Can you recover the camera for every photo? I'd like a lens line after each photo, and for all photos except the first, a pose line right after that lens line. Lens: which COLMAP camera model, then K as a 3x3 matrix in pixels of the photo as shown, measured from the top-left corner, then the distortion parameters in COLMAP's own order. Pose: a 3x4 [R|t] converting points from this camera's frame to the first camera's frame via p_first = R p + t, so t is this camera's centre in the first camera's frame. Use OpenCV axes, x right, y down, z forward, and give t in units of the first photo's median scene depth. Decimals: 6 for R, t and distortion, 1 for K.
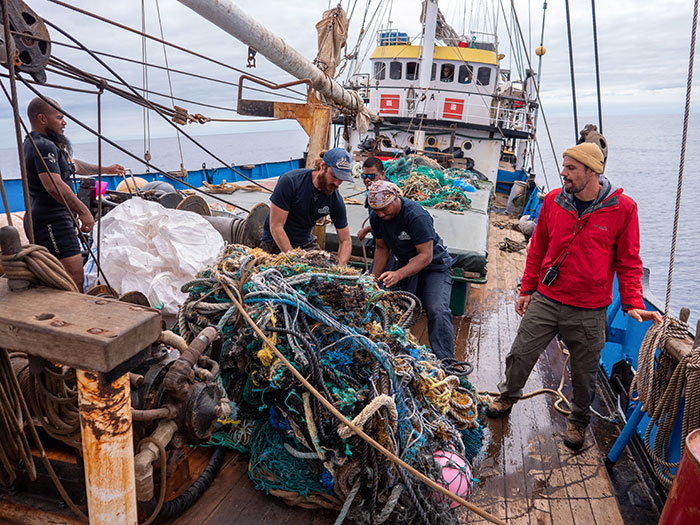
lens RADIAL K [[525.0, 0, 352.3], [0, 525.0, 262.2], [0, 0, 1]] dist [-0.033769, -0.006664]
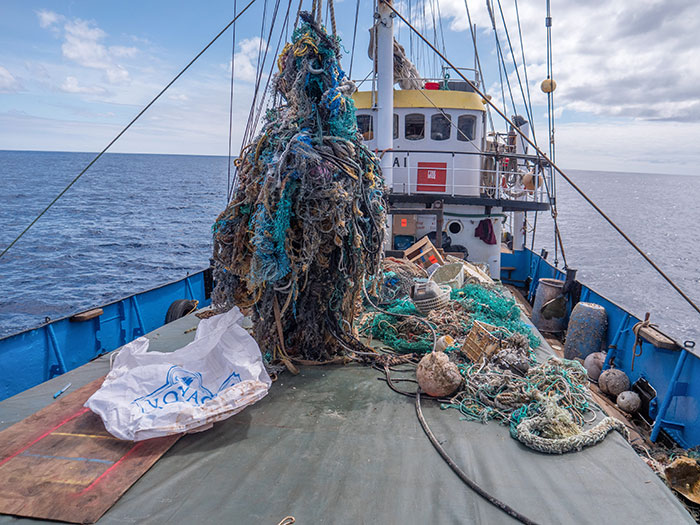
lens RADIAL K [[525.0, 0, 349.5], [0, 525.0, 261.6], [0, 0, 1]] dist [-0.033769, -0.006664]
pose [[0.991697, -0.087466, 0.094266, 0.015642], [0.098041, 0.988619, -0.114104, -0.116245], [-0.083213, 0.122399, 0.988986, 0.345480]]
